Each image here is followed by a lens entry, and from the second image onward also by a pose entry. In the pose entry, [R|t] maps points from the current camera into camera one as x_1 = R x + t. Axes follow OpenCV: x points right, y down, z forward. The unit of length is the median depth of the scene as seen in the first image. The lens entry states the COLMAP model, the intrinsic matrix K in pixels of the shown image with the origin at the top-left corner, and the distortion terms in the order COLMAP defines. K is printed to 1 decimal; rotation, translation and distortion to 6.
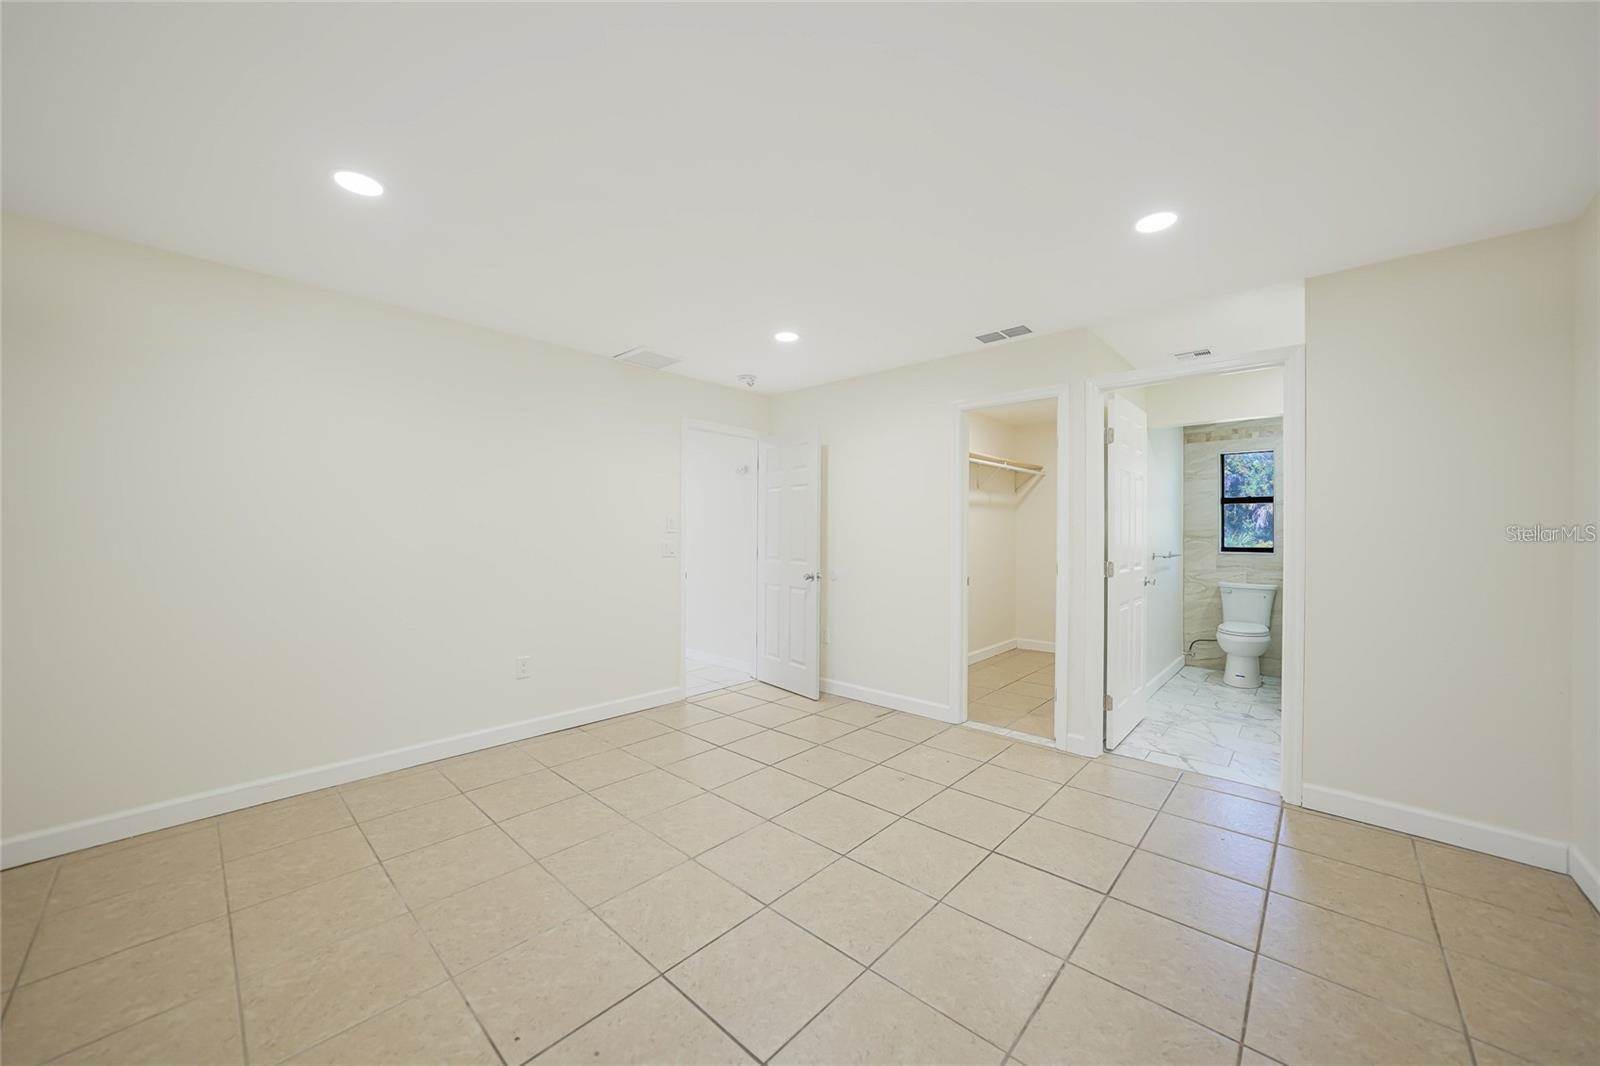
lens RADIAL K [[561.4, 0, 809.5], [0, 561.4, 535.3], [0, 0, 1]] dist [-0.005749, 0.001026]
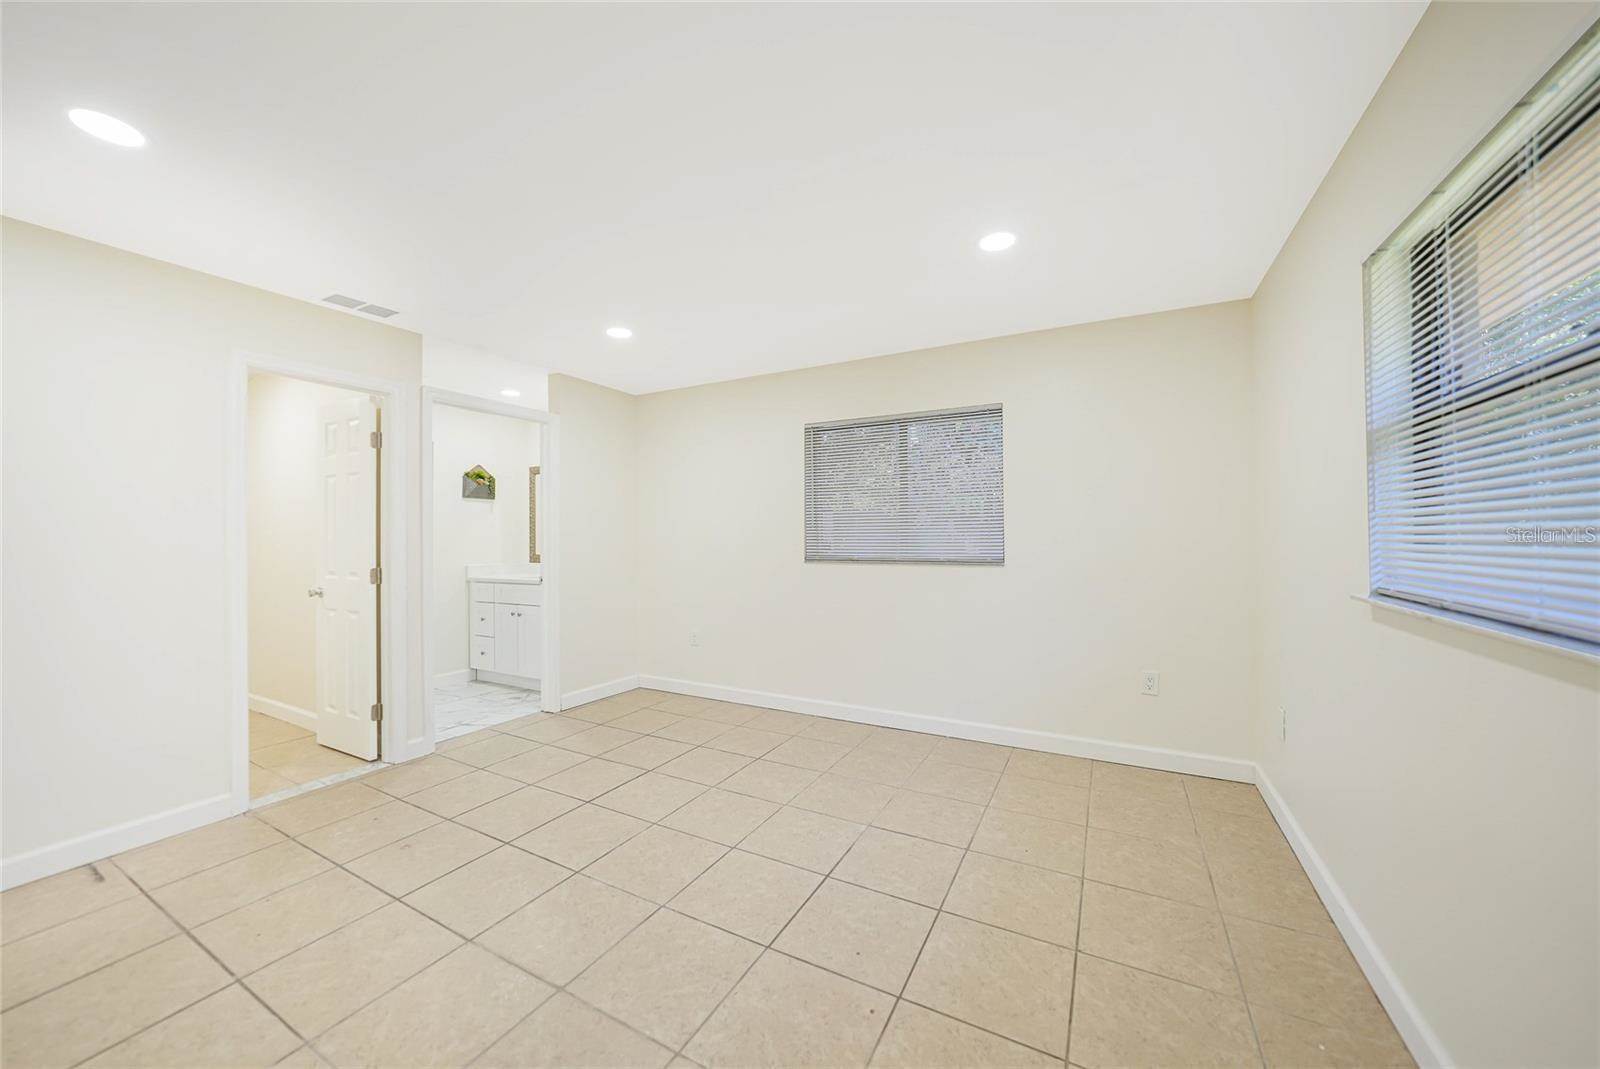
lens RADIAL K [[561.4, 0, 769.6], [0, 561.4, 527.2], [0, 0, 1]] dist [-0.005749, 0.001026]
pose [[-0.177356, 0.017968, 0.983983, -0.380688], [0.005919, 0.999835, -0.017190, -0.000405], [-0.984129, 0.002775, -0.177433, 0.338019]]
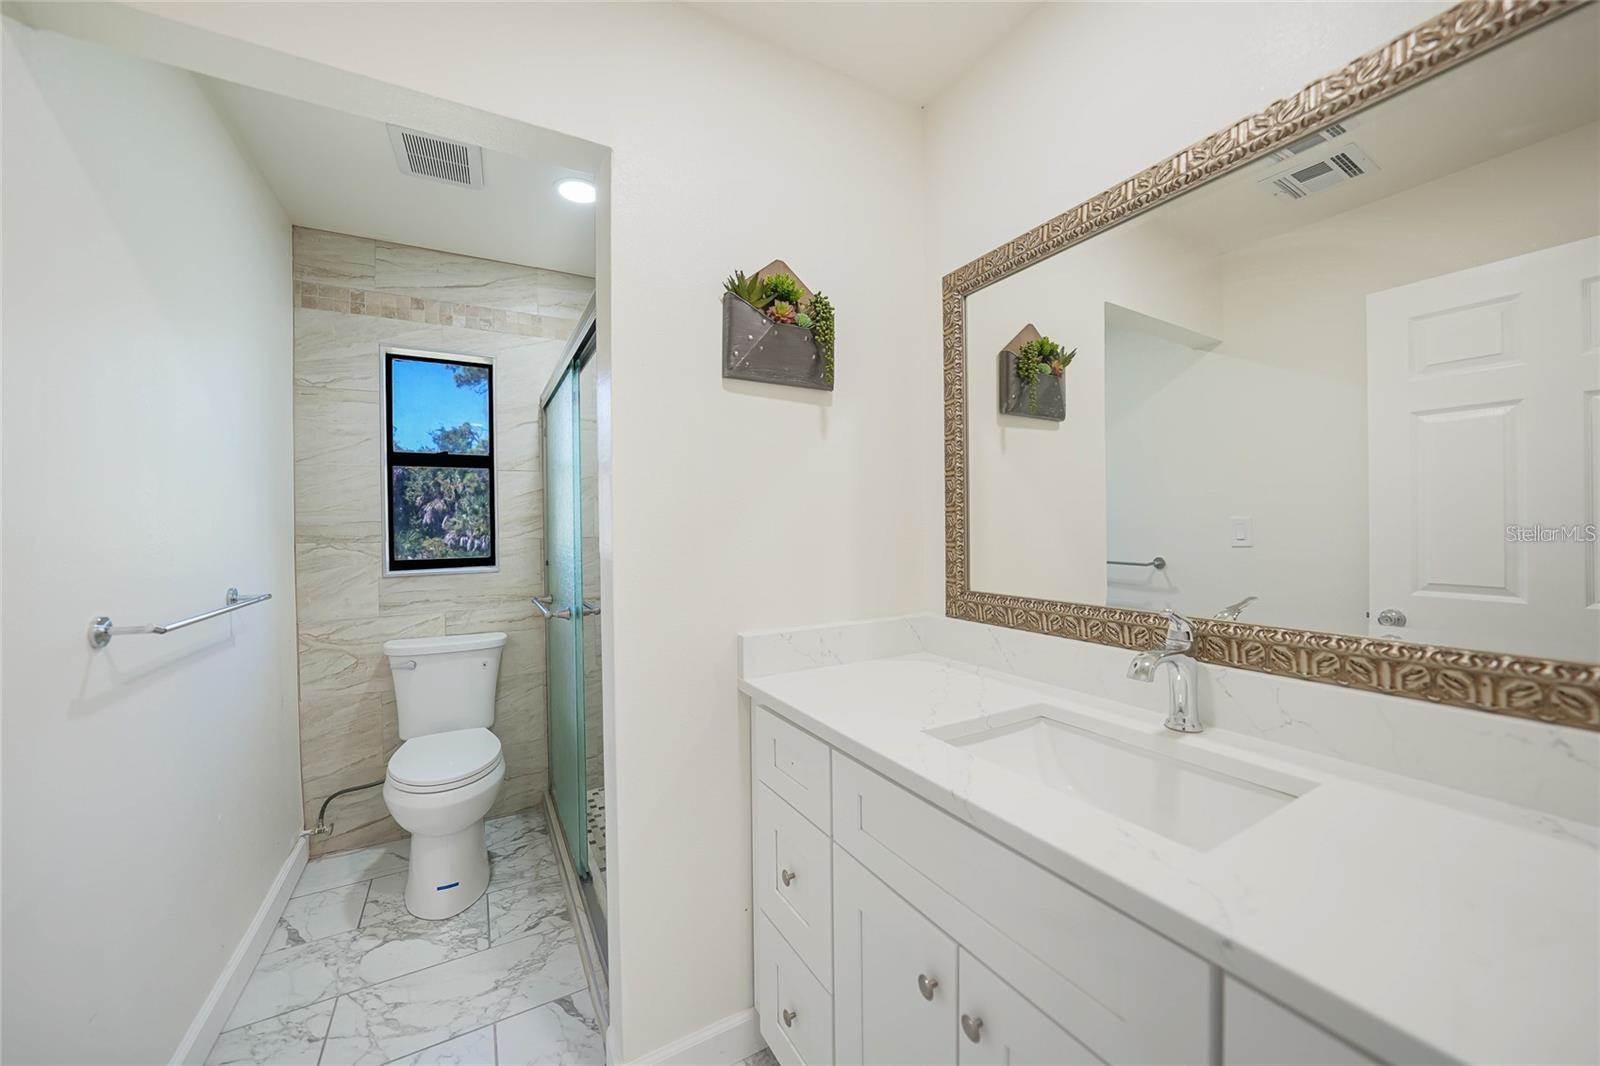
lens RADIAL K [[561.4, 0, 800.7], [0, 561.4, 533.7], [0, 0, 1]] dist [-0.005749, 0.001026]
pose [[0.296037, -0.011462, 0.955108, 0.422018], [0.008797, 0.999918, 0.009274, -0.002152], [-0.955136, 0.005656, 0.296114, 0.576865]]
